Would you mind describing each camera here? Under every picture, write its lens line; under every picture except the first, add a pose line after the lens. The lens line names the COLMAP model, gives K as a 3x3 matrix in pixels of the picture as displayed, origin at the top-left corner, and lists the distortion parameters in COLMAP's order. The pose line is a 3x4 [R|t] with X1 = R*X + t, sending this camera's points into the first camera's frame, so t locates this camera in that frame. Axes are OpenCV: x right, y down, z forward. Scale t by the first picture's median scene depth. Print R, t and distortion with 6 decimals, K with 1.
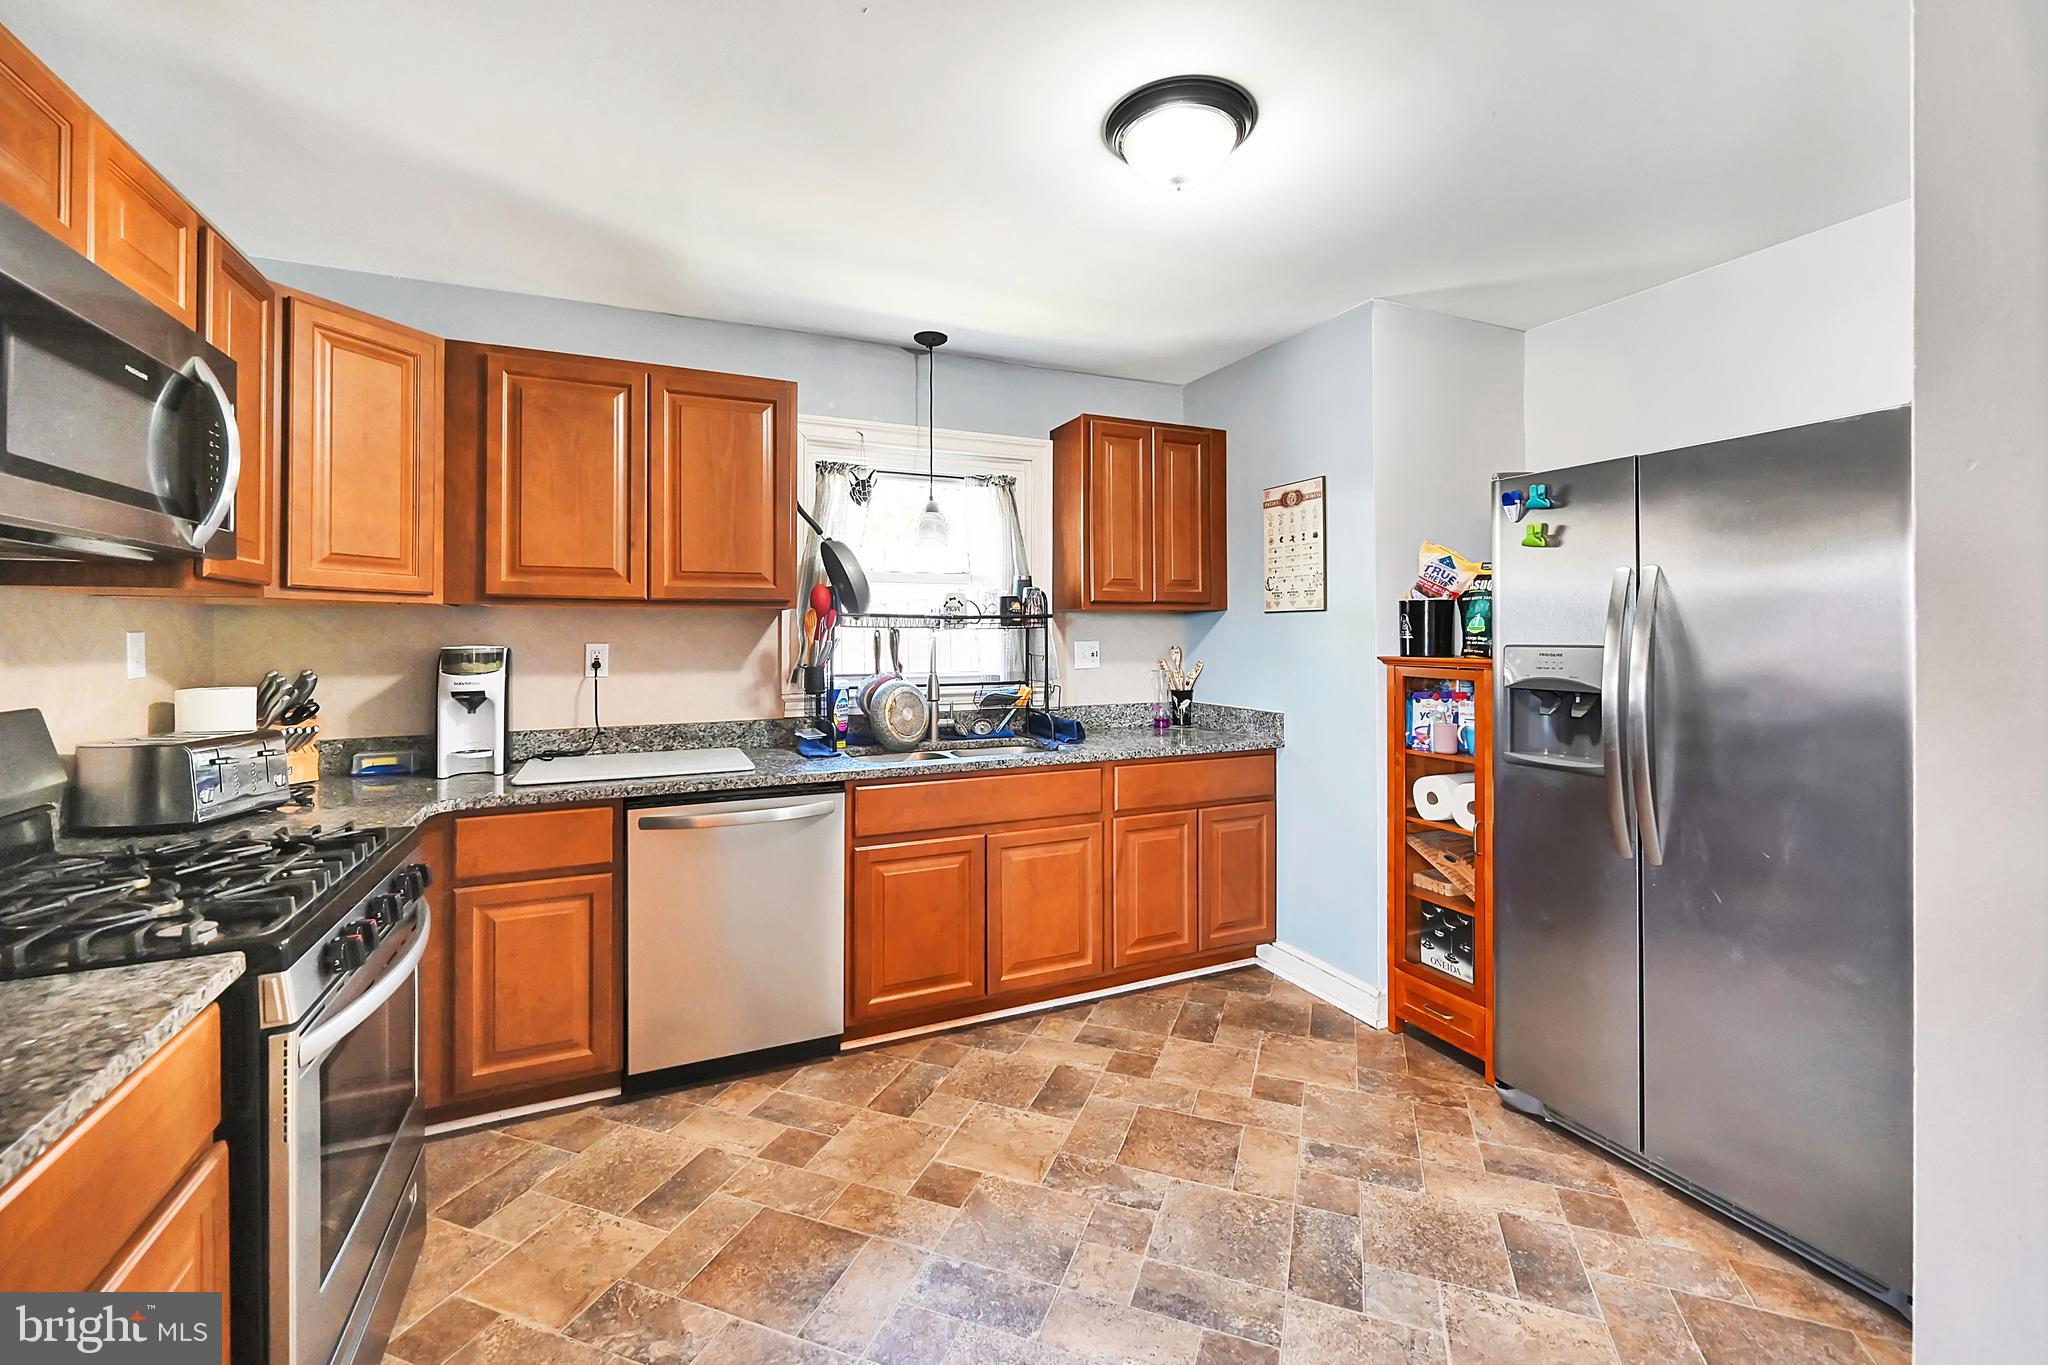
lens RADIAL K [[851.8, 0, 1022.0], [0, 851.8, 646.7], [0, 0, 1]] dist [0.000139, 0.000015]
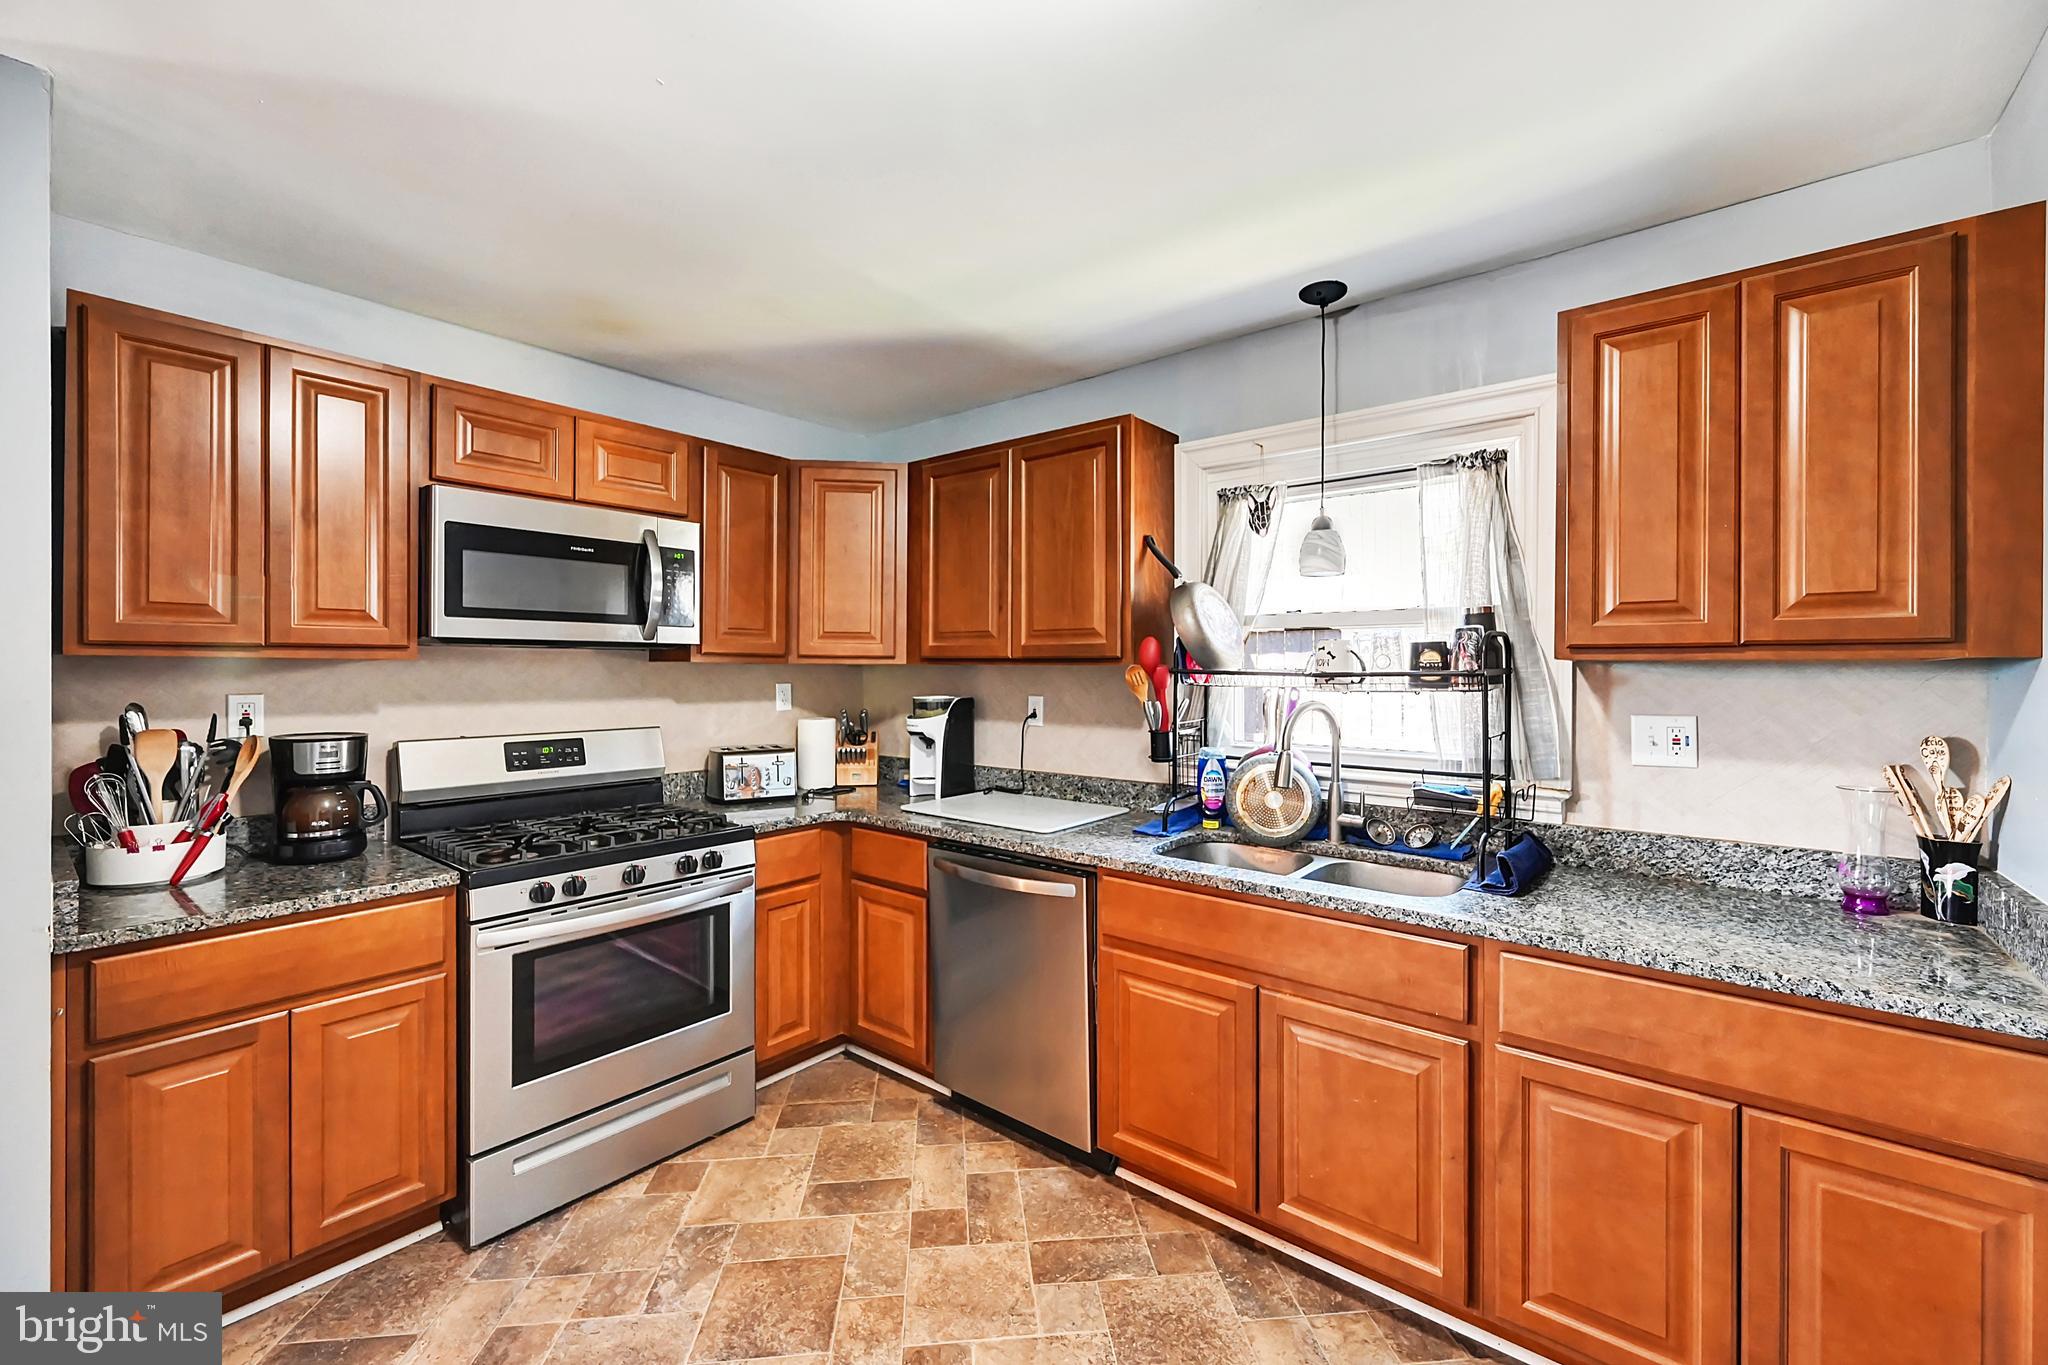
lens RADIAL K [[819.4, 0, 1024.0], [0, 819.4, 682.5], [0, 0, 1]] dist [0.001954, 0.000142]
pose [[0.446868, 0.018463, -0.894409, 0.467349], [-0.018004, 0.999770, 0.011643, -0.034431], [0.894419, 0.010900, 0.447098, 0.518160]]
